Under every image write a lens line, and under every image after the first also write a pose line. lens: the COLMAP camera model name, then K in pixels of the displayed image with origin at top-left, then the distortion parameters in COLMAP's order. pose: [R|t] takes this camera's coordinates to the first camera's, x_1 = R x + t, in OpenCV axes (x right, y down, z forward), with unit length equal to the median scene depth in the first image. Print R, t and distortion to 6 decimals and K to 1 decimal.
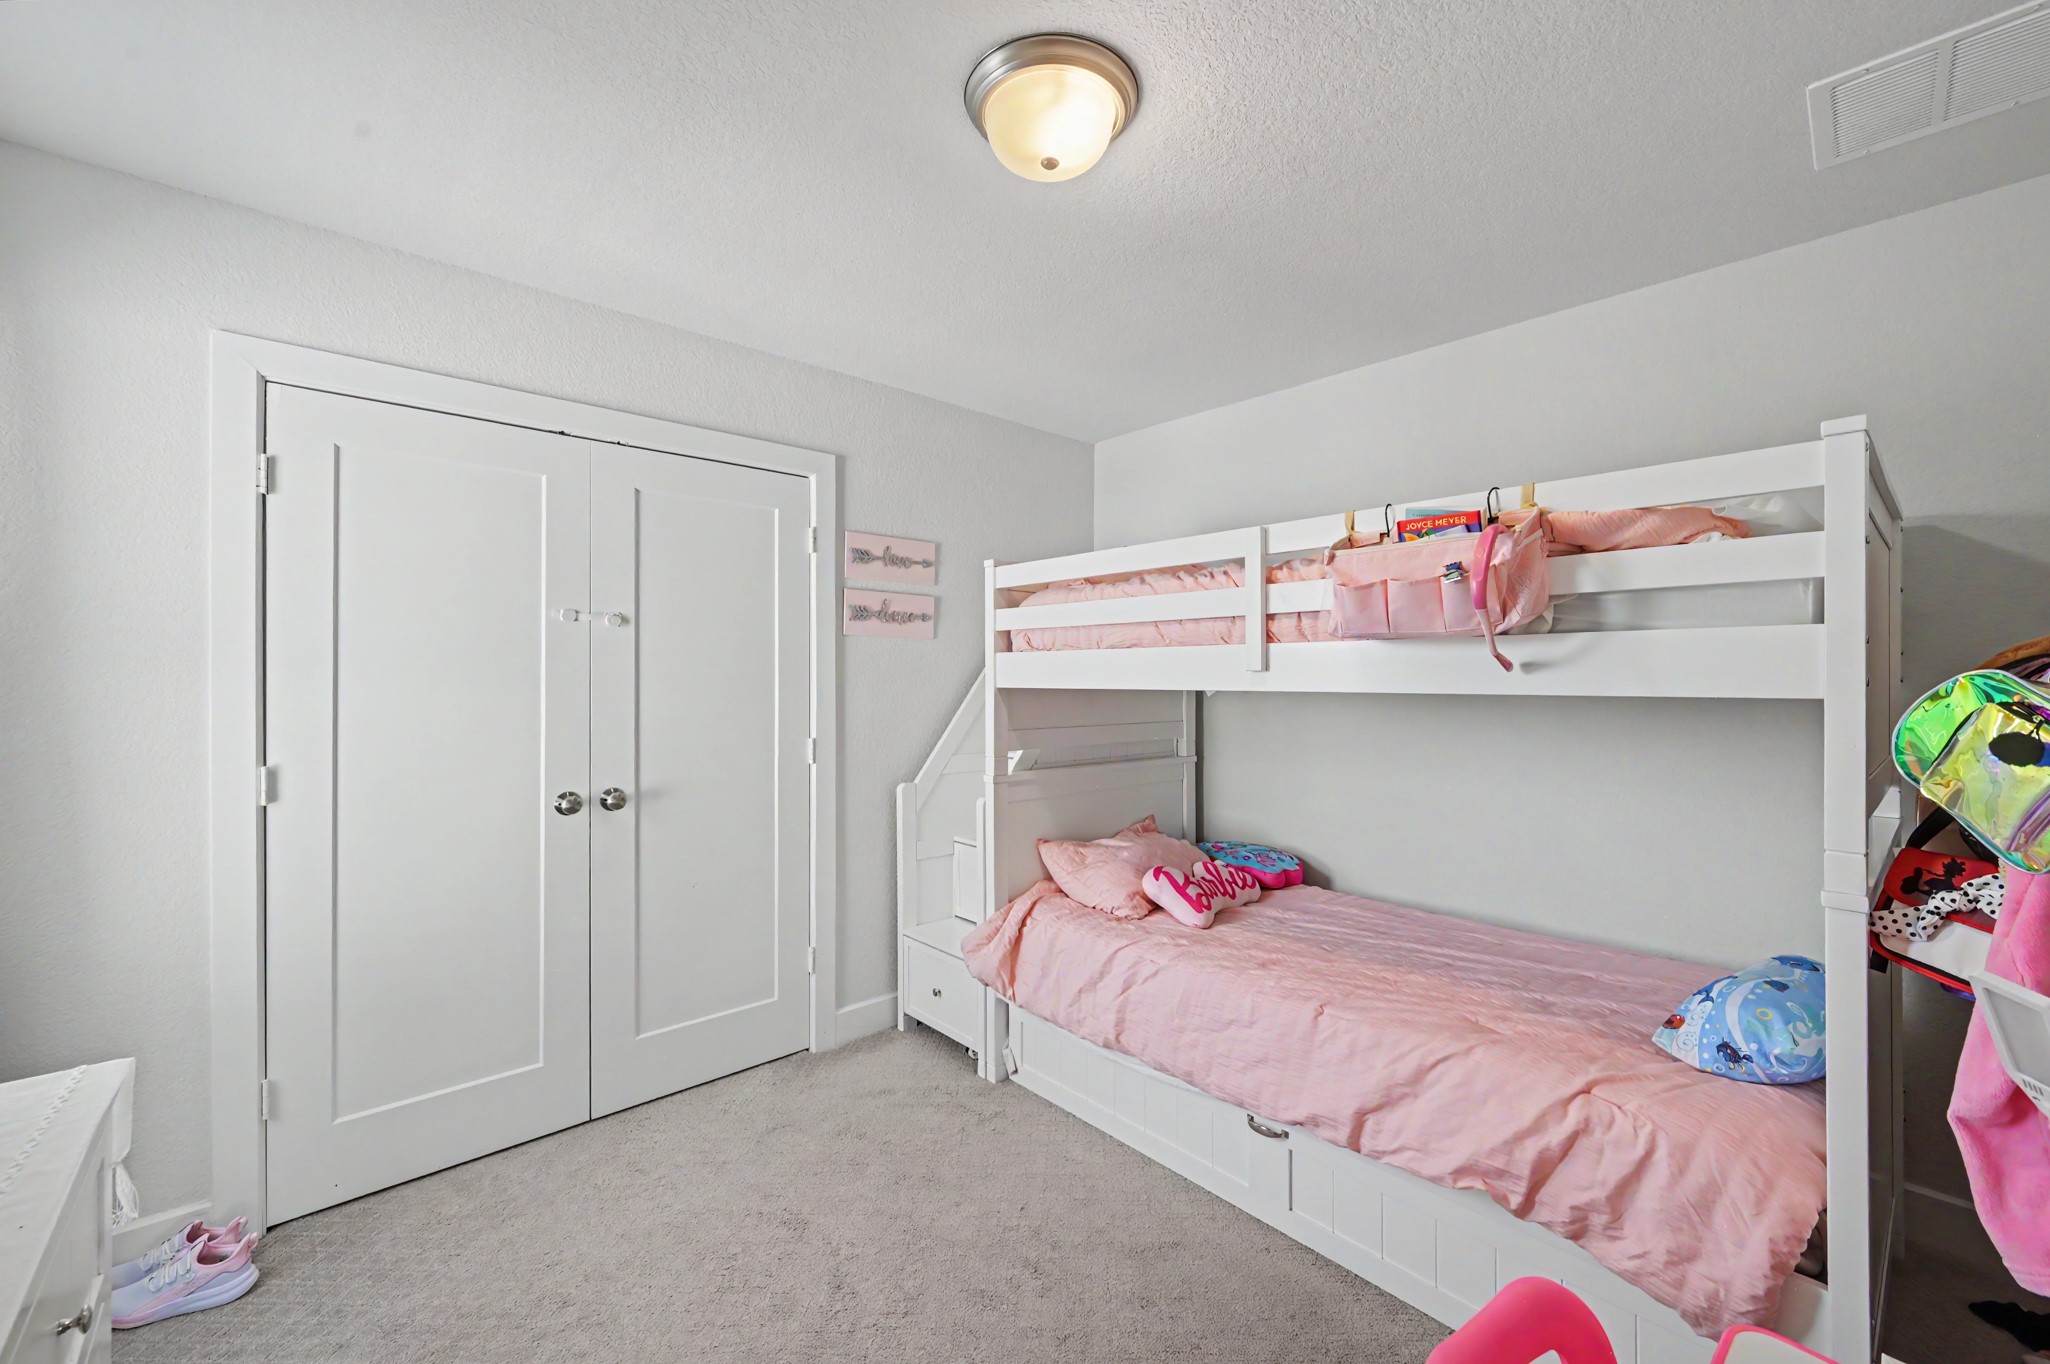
lens RADIAL K [[813.2, 0, 1012.2], [0, 813.2, 674.5], [0, 0, 1]] dist [-0.002487, -0.000073]
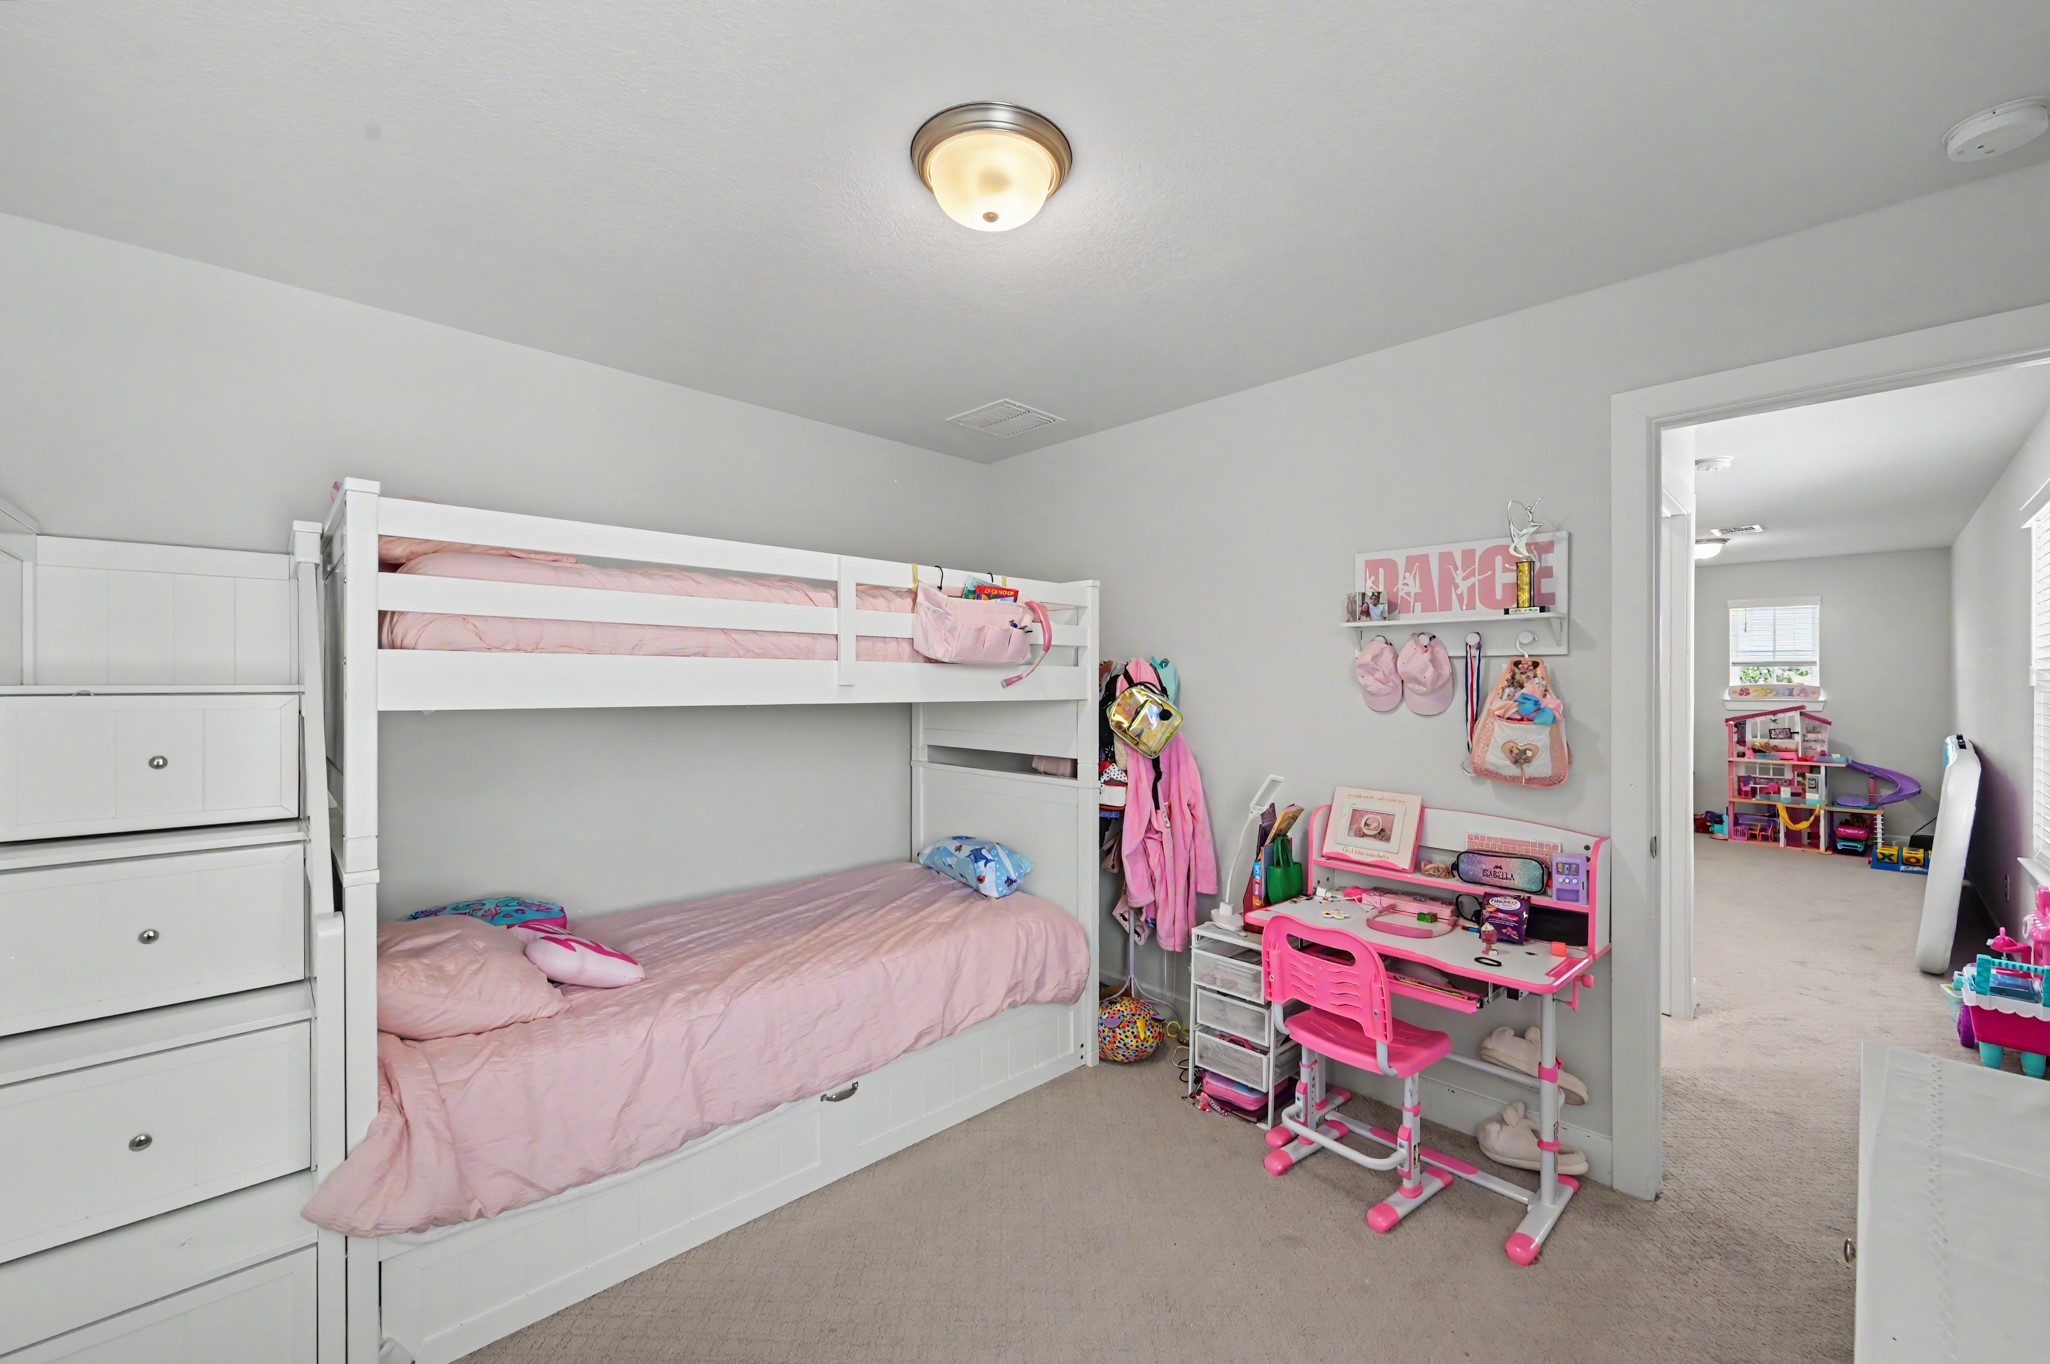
lens RADIAL K [[813.2, 0, 1014.7], [0, 813.2, 685.8], [0, 0, 1]] dist [-0.002487, -0.000073]
pose [[-0.027025, 0.000667, 0.999635, -0.692012], [-0.002991, 0.999995, -0.000748, -0.002921], [-0.999630, -0.003010, -0.027022, 0.672492]]
